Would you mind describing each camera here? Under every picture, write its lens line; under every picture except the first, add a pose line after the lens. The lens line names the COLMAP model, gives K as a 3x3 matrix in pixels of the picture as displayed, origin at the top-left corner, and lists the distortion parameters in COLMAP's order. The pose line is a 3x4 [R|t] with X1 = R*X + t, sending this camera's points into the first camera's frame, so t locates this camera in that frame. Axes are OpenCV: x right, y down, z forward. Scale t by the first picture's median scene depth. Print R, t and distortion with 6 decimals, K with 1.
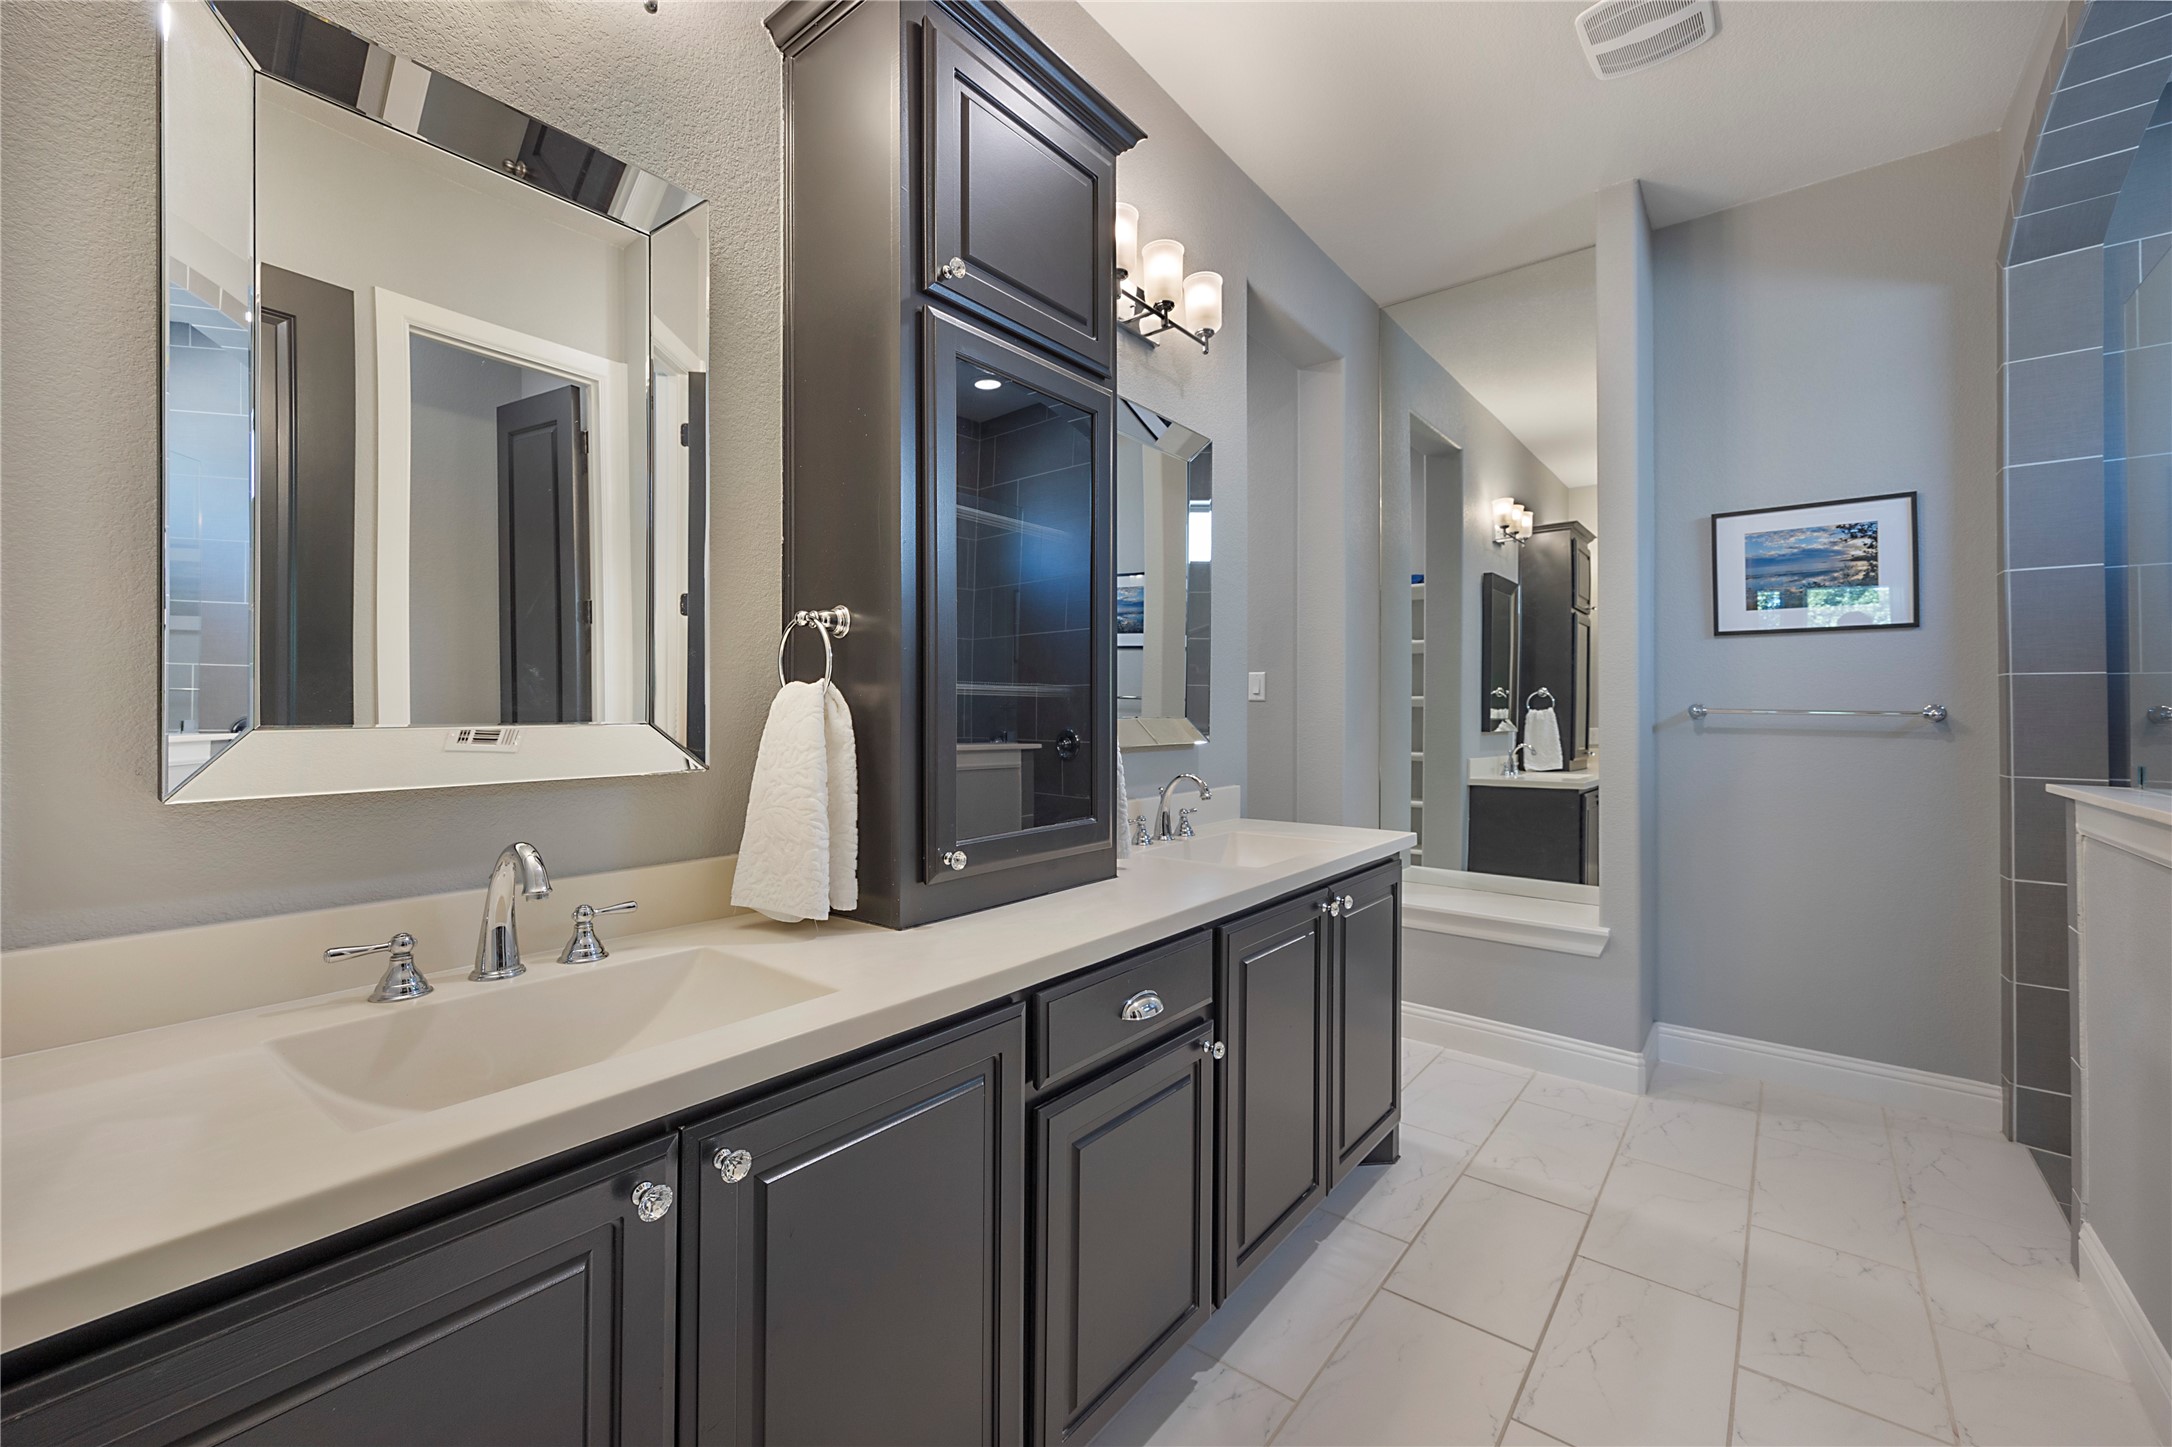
lens RADIAL K [[872.6, 0, 1096.6], [0, 872.6, 715.1], [0, 0, 1]] dist [-0.000178, -0.000021]
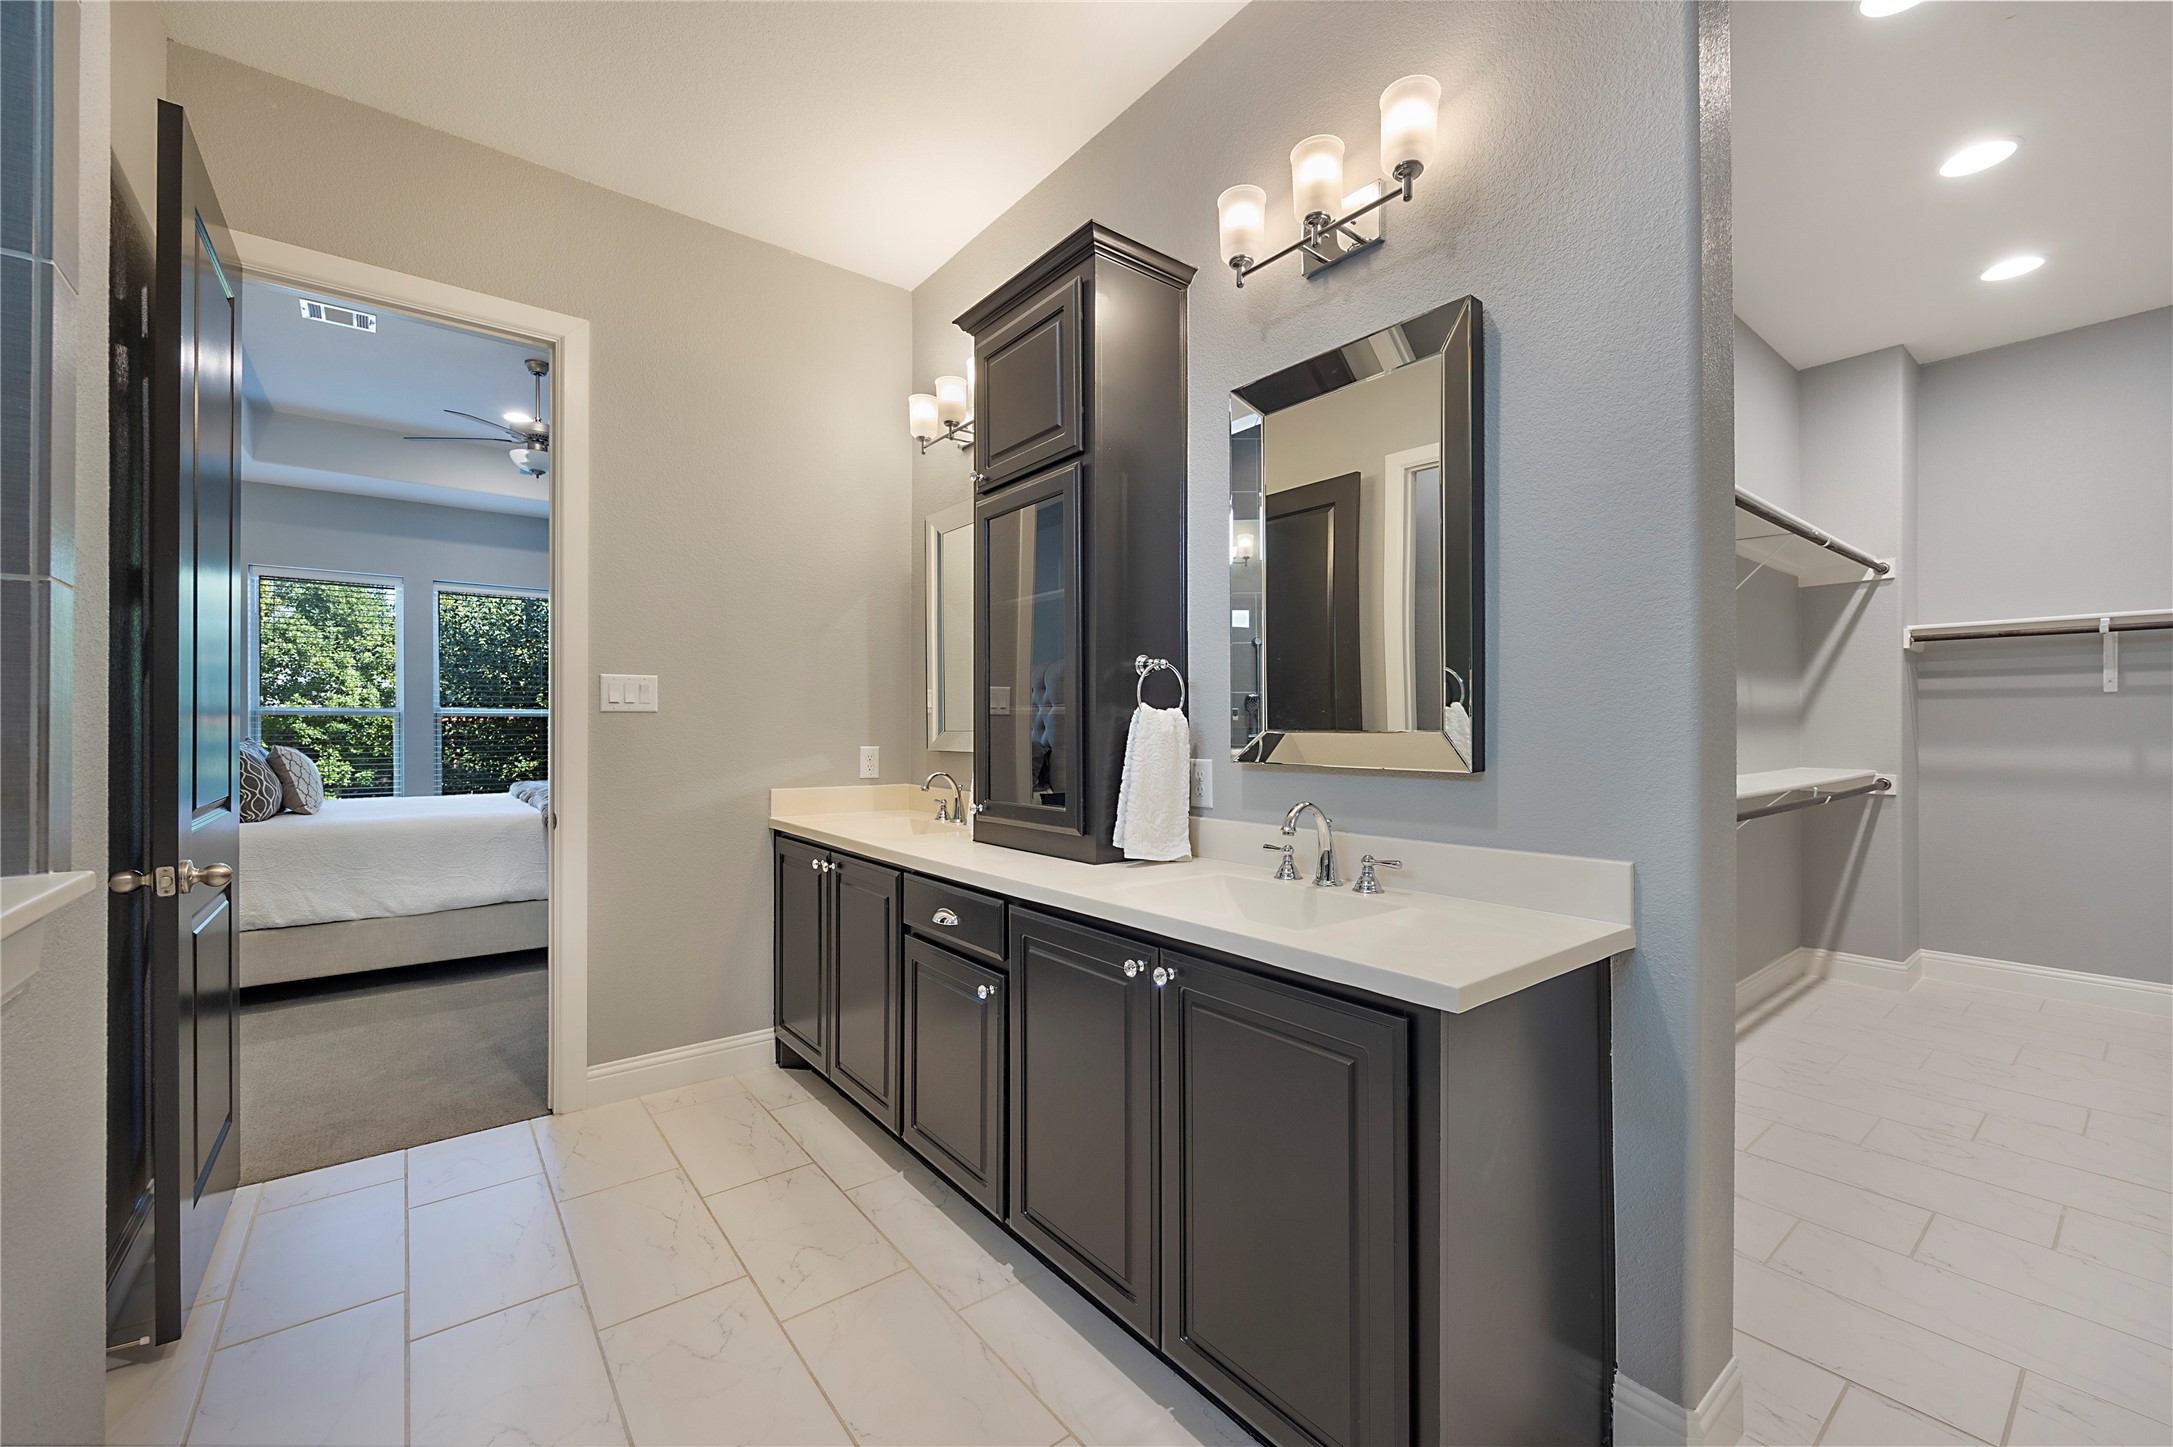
lens RADIAL K [[873.0, 0, 1097.1], [0, 873.0, 715.1], [0, 0, 1]] dist [-0.000178, -0.000021]
pose [[-0.222236, -0.005514, -0.974977, 0.887970], [0.002140, 0.999979, -0.006143, -0.007553], [0.974991, -0.003452, -0.222220, 0.959673]]
